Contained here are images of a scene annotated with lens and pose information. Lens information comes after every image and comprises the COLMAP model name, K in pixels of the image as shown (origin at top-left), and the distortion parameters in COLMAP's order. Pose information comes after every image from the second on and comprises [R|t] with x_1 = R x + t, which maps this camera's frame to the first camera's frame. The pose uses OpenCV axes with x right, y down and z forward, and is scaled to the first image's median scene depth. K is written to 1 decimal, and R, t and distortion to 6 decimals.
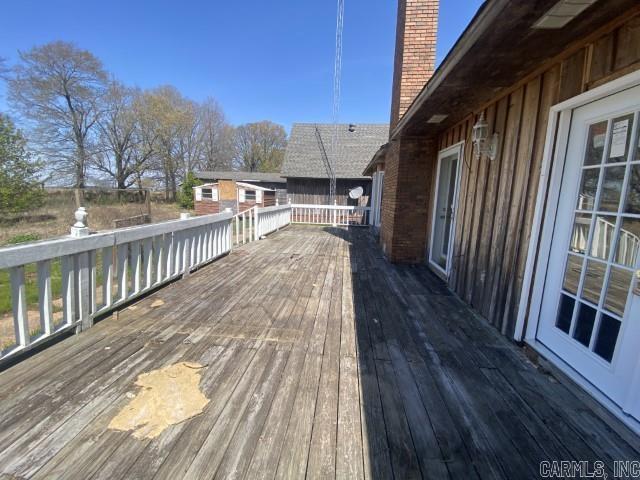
lens RADIAL K [[261.3, 0, 321.1], [0, 261.3, 237.6], [0, 0, 1]] dist [0.020356, -0.019831]
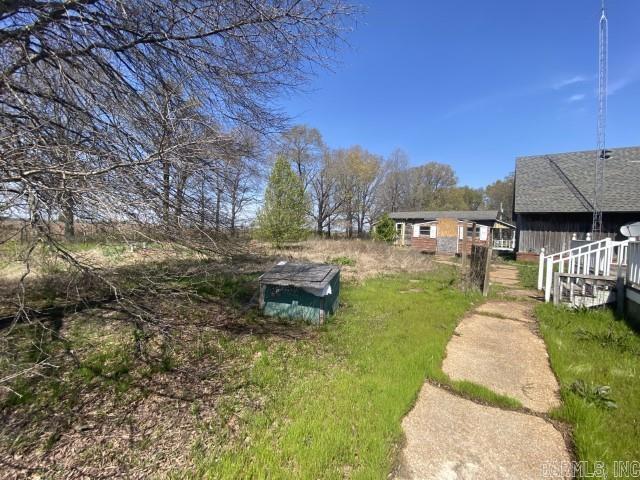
lens RADIAL K [[261.3, 0, 321.1], [0, 261.3, 237.6], [0, 0, 1]] dist [0.020356, -0.019831]
pose [[0.877085, 0.010293, -0.480224, -0.293703], [-0.083352, 0.987864, -0.131061, 0.034364], [0.473047, 0.154979, 0.867299, -0.119824]]
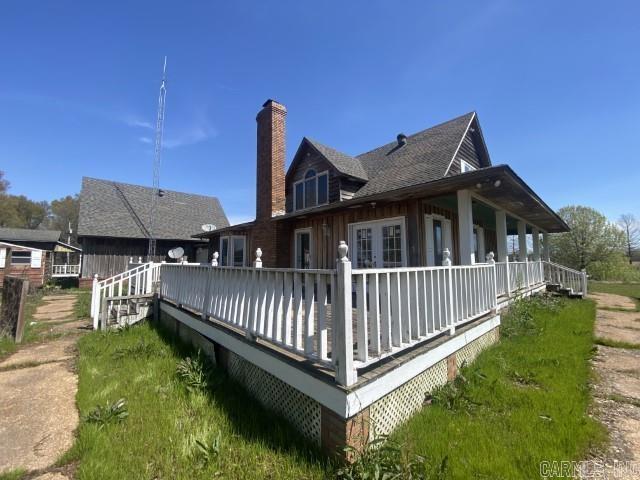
lens RADIAL K [[261.3, 0, 321.1], [0, 261.3, 237.6], [0, 0, 1]] dist [0.020356, -0.019831]
pose [[0.655390, 0.030401, 0.754679, -0.264785], [0.144593, 0.975659, -0.164873, 0.030218], [-0.741321, 0.217178, 0.635041, -0.126824]]
